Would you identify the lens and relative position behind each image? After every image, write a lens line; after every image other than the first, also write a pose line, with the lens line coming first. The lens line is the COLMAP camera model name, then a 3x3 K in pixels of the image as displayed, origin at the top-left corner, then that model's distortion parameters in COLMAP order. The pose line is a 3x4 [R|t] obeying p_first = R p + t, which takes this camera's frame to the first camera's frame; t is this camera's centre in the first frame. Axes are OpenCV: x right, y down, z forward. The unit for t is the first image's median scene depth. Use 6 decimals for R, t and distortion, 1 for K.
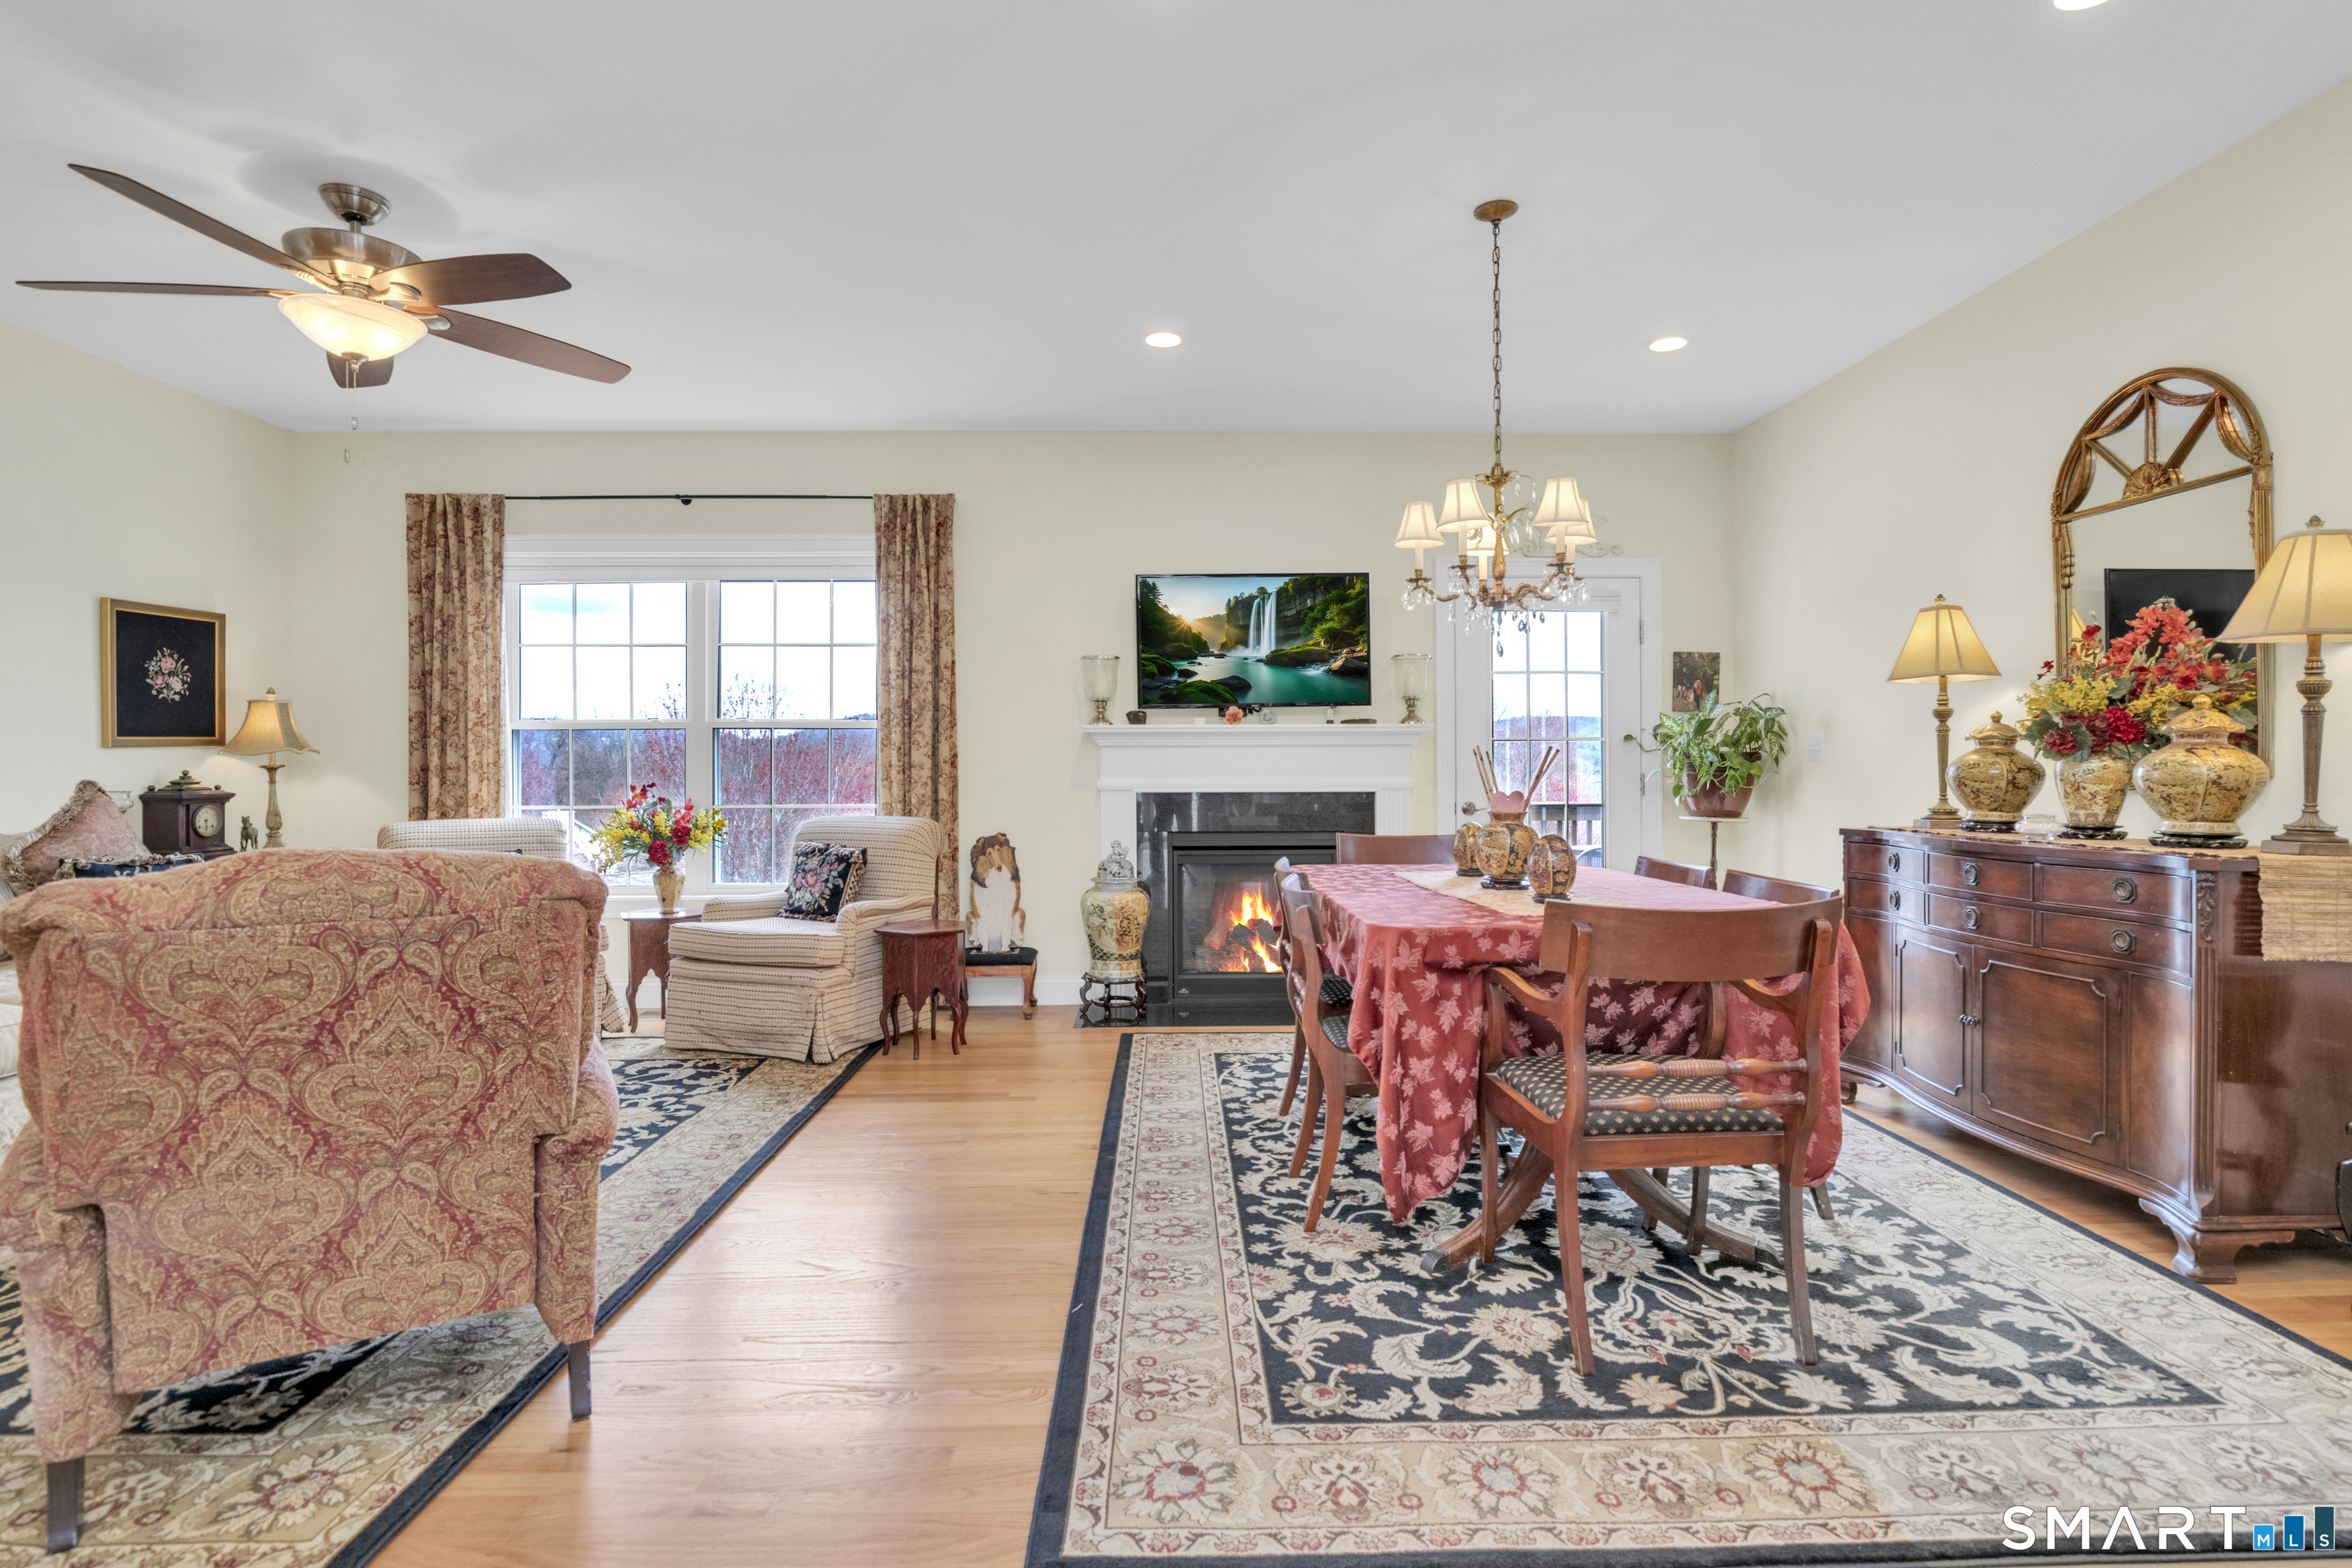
lens RADIAL K [[1148.4, 0, 1199.9], [0, 1148.4, 763.2], [0, 0, 1]] dist [-0.009993, -0.005105]
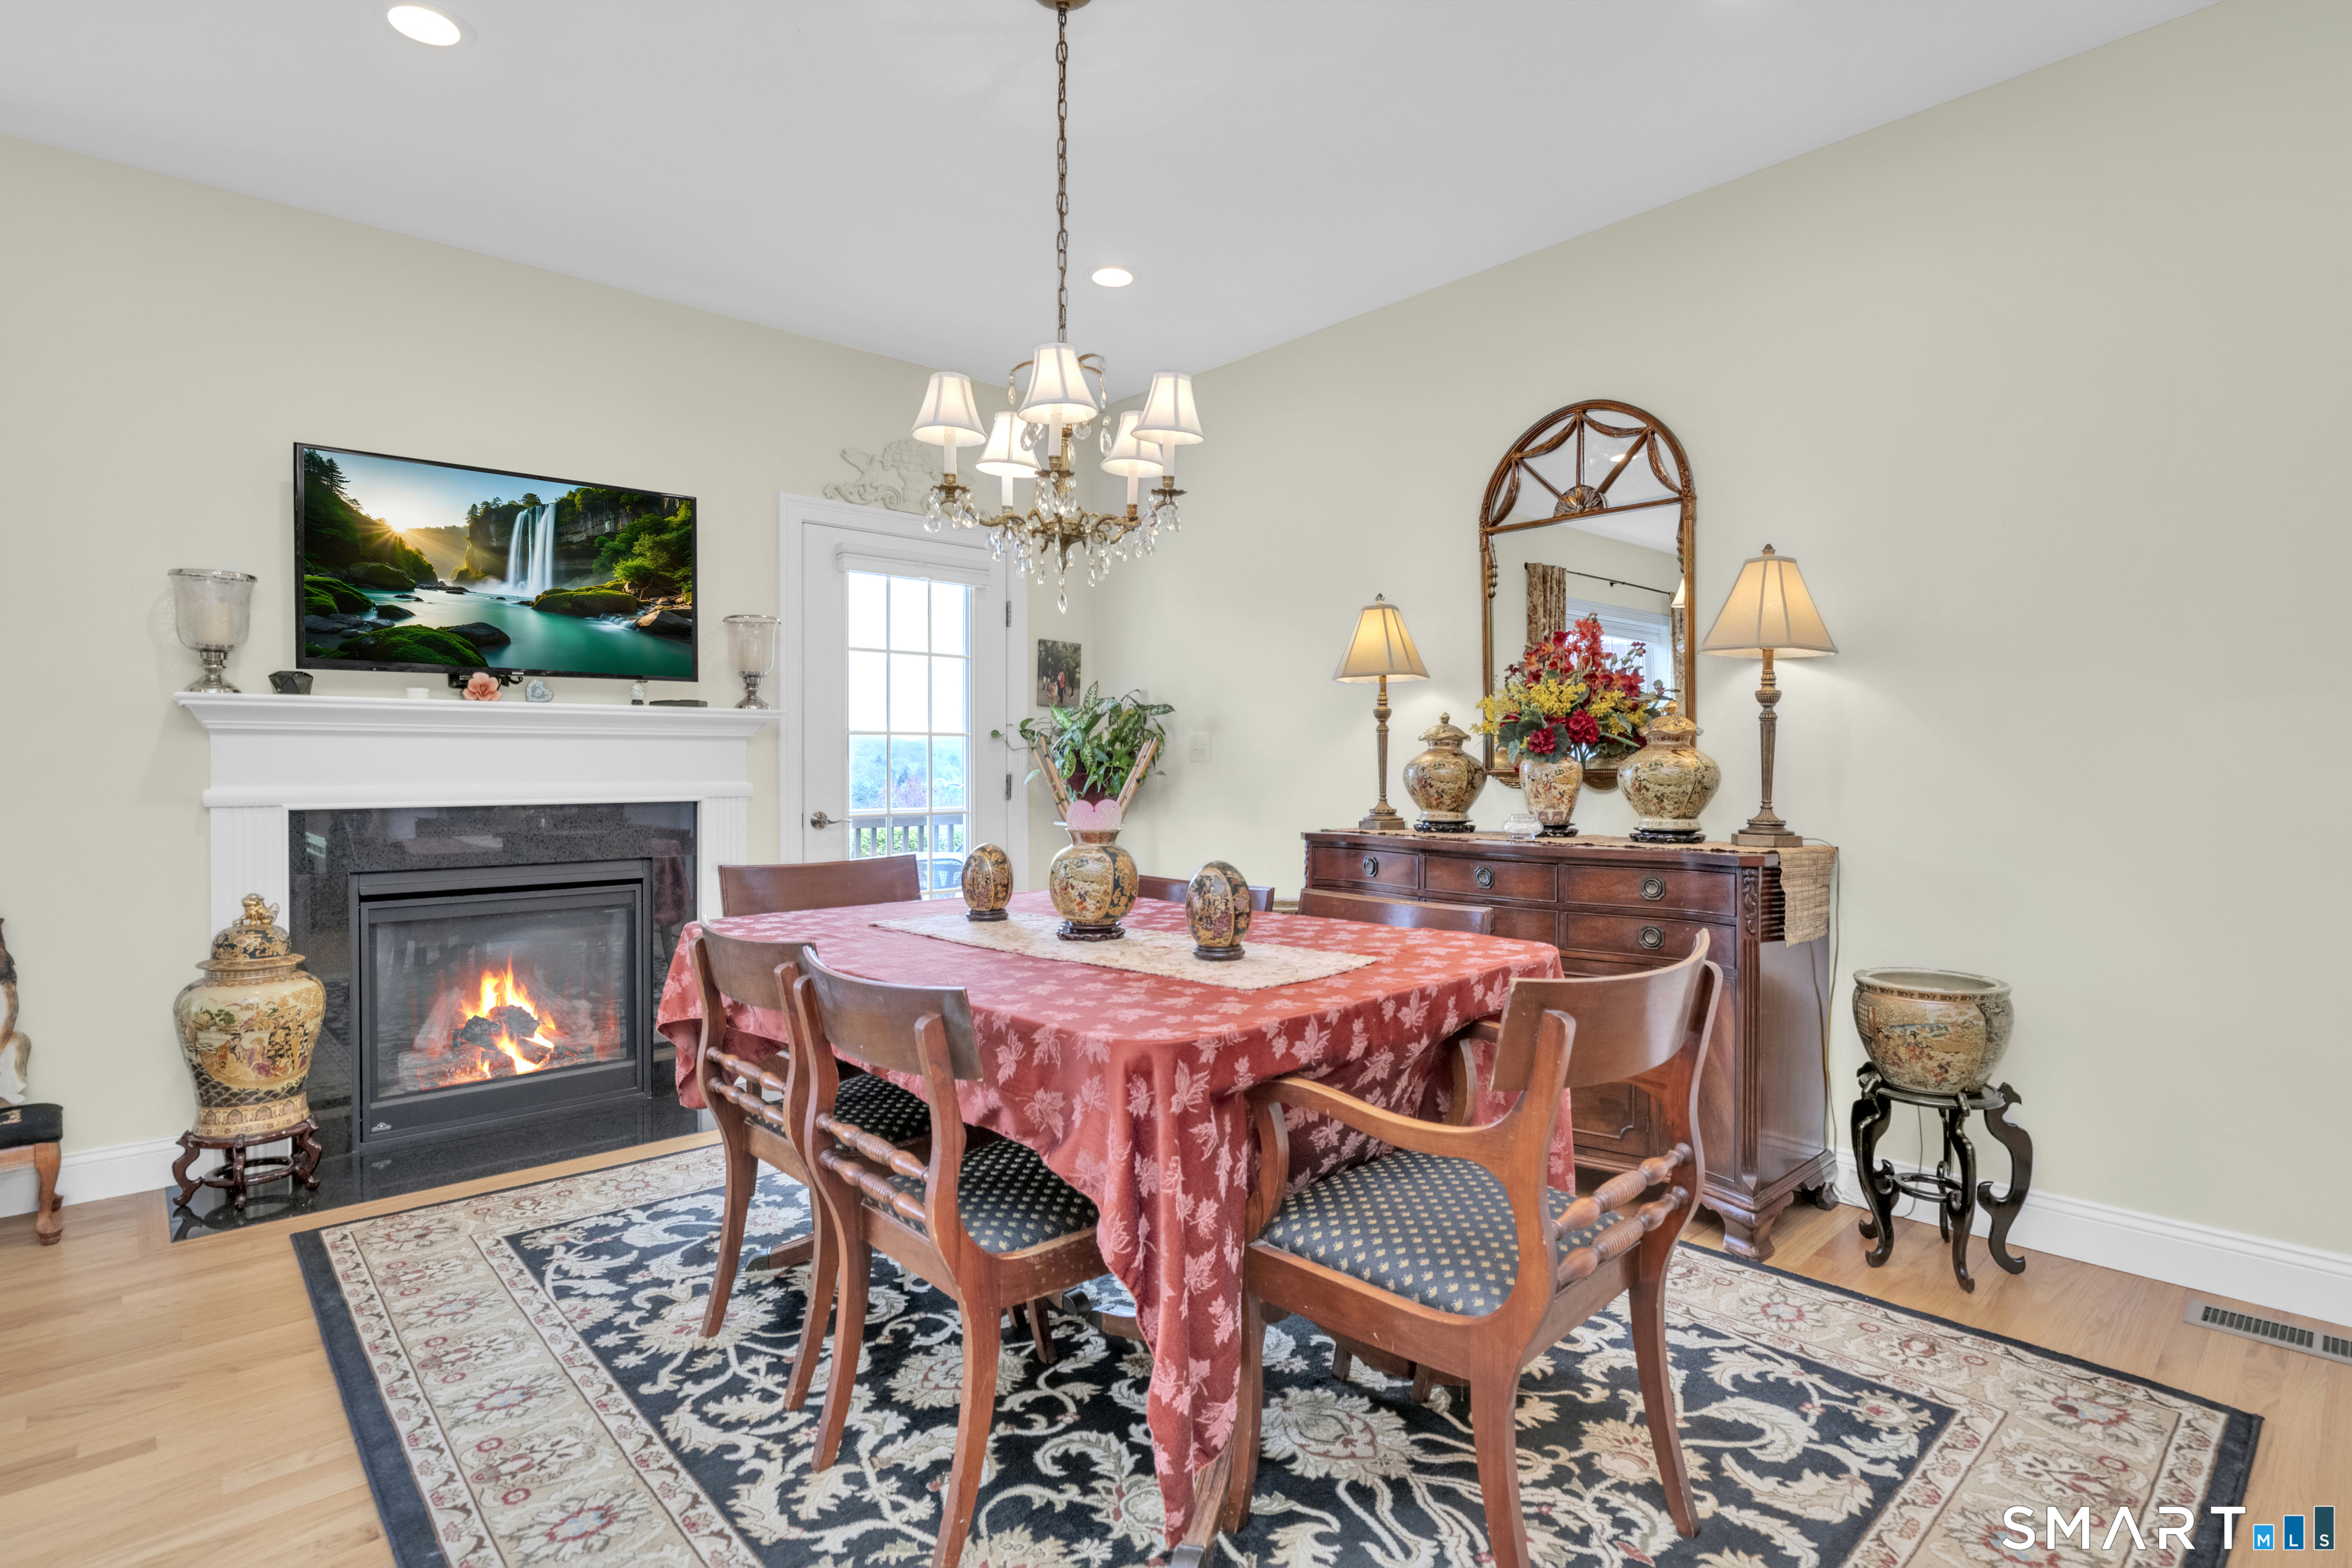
lens RADIAL K [[1148.4, 0, 1193.3], [0, 1148.4, 762.9], [0, 0, 1]] dist [-0.009993, -0.005105]
pose [[0.751164, 0.003776, 0.660105, -0.096012], [-0.003795, 0.999992, -0.001402, 0.001035], [-0.660105, -0.001452, 0.751172, 0.259636]]
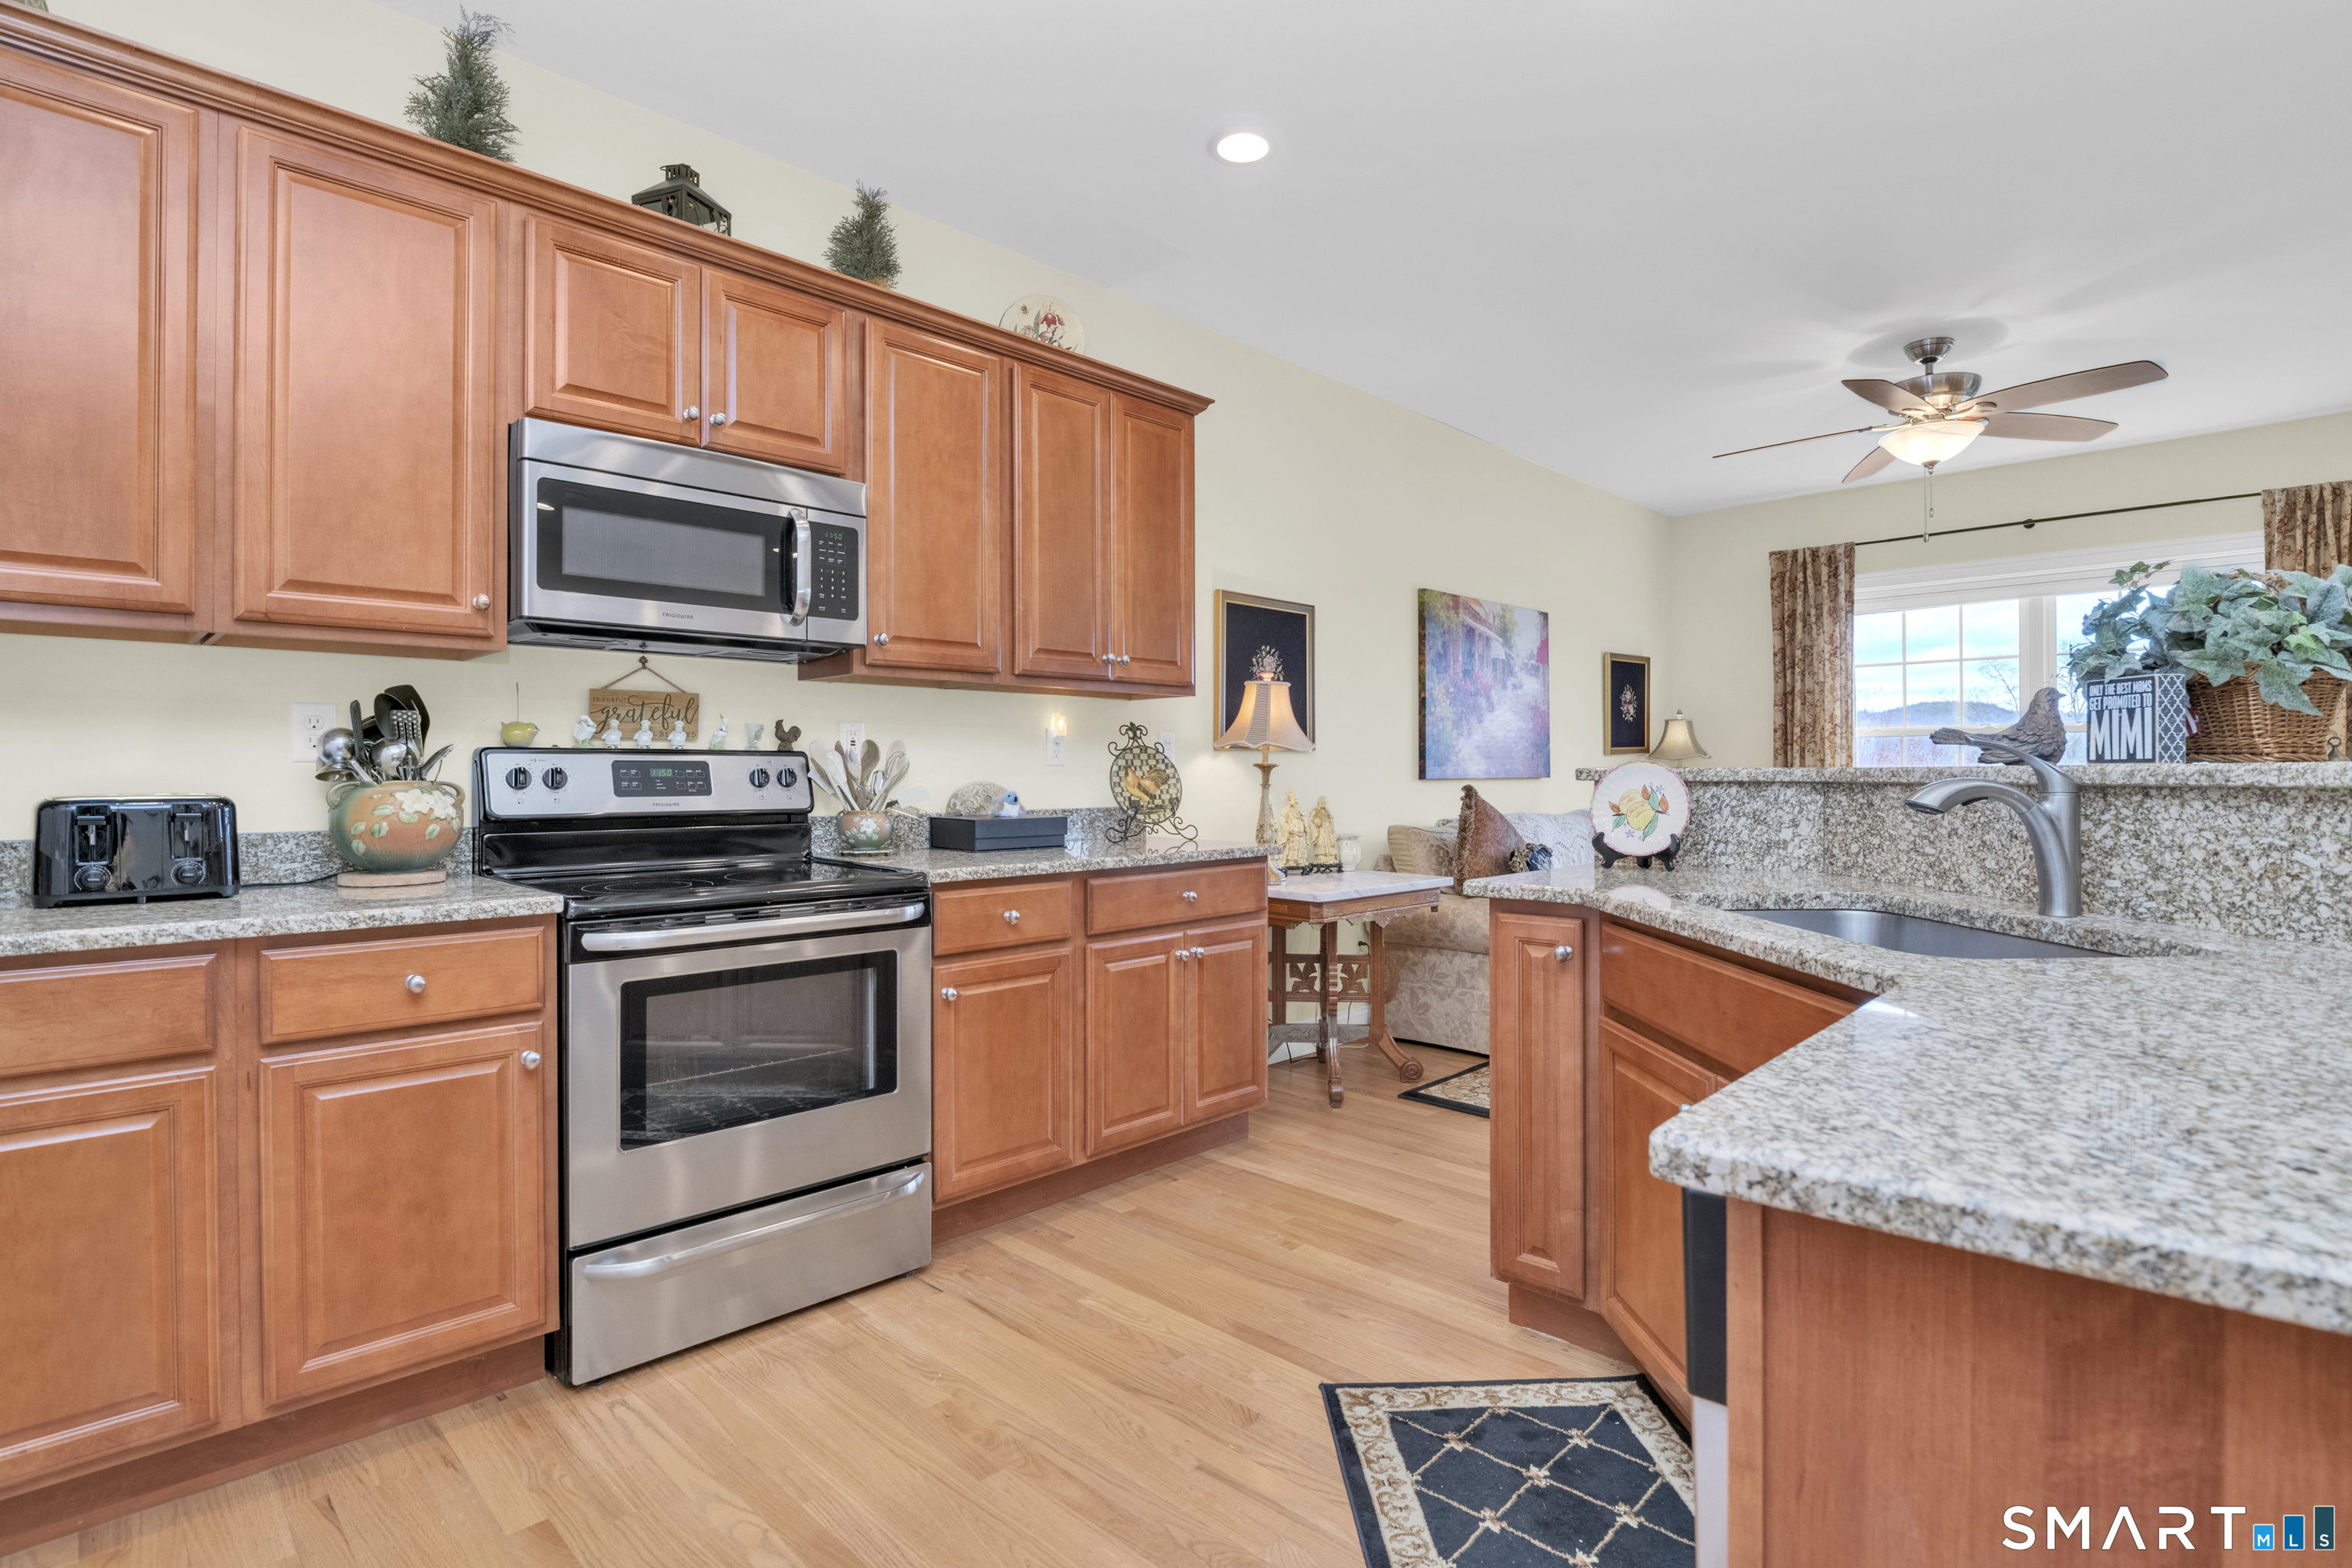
lens RADIAL K [[1148.4, 0, 1199.0], [0, 1148.4, 774.6], [0, 0, 1]] dist [-0.009993, -0.005105]
pose [[0.695763, 0.003396, -0.718263, -0.225912], [0.002205, 0.999974, 0.006864, 0.000111], [0.718268, -0.006359, 0.695737, -0.338973]]
